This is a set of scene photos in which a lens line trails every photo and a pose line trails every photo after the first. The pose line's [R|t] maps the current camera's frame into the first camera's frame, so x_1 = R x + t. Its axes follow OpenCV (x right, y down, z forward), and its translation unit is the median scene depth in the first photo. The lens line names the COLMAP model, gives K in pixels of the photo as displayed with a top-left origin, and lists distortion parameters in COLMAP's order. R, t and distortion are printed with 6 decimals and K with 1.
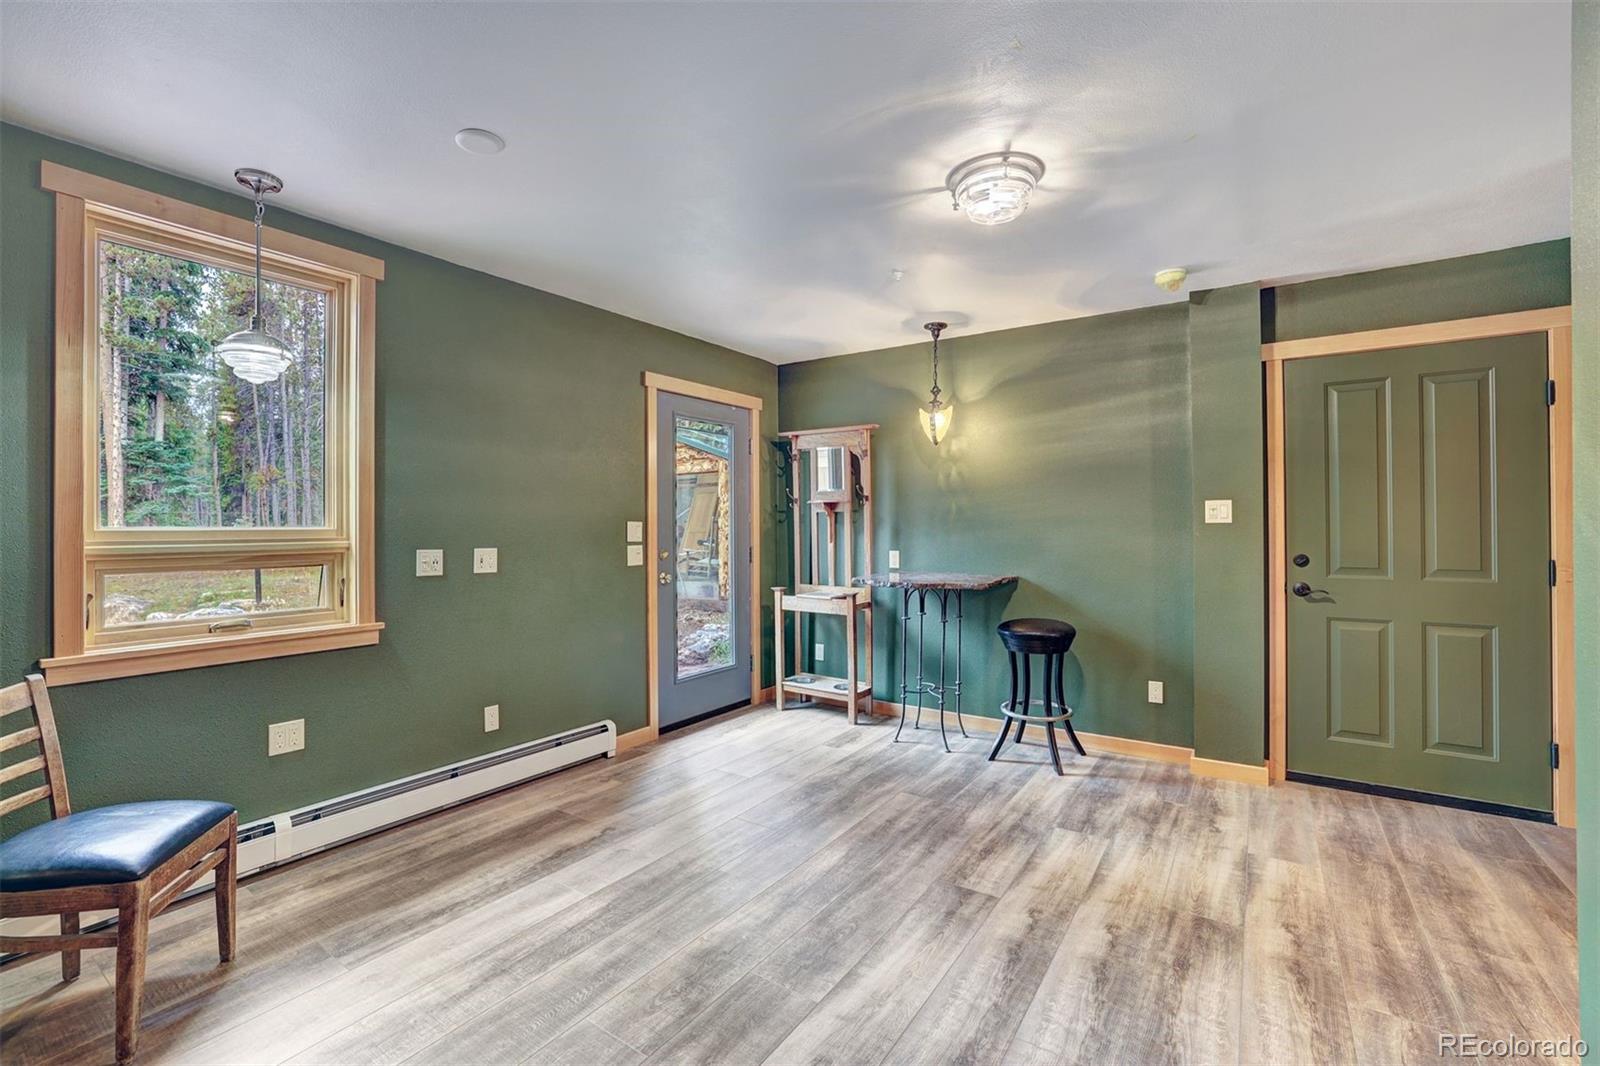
lens RADIAL K [[692.2, 0, 787.7], [0, 692.2, 516.8], [0, 0, 1]] dist [-0.044934, 0.016280]
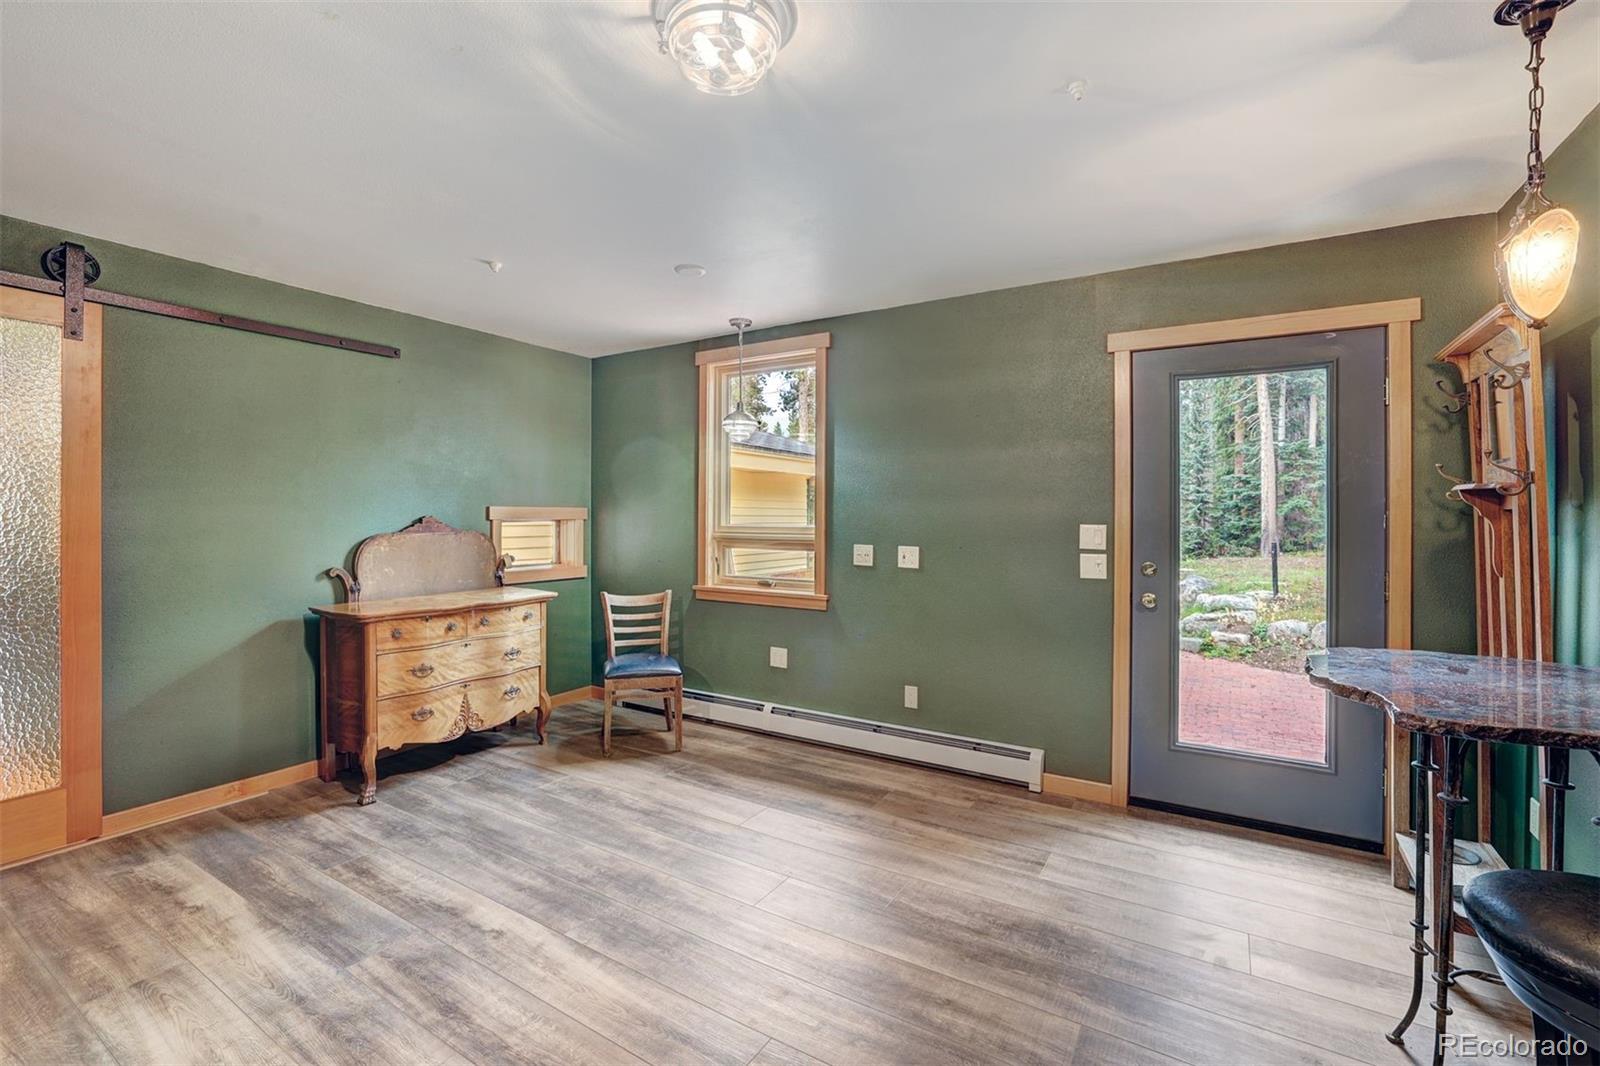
lens RADIAL K [[692.2, 0, 787.7], [0, 692.2, 516.8], [0, 0, 1]] dist [-0.044934, 0.016280]
pose [[0.053246, 0.005060, -0.998569, 0.722597], [0.005565, 0.999970, 0.005364, -0.010801], [0.998566, -0.005842, 0.053216, 0.771175]]
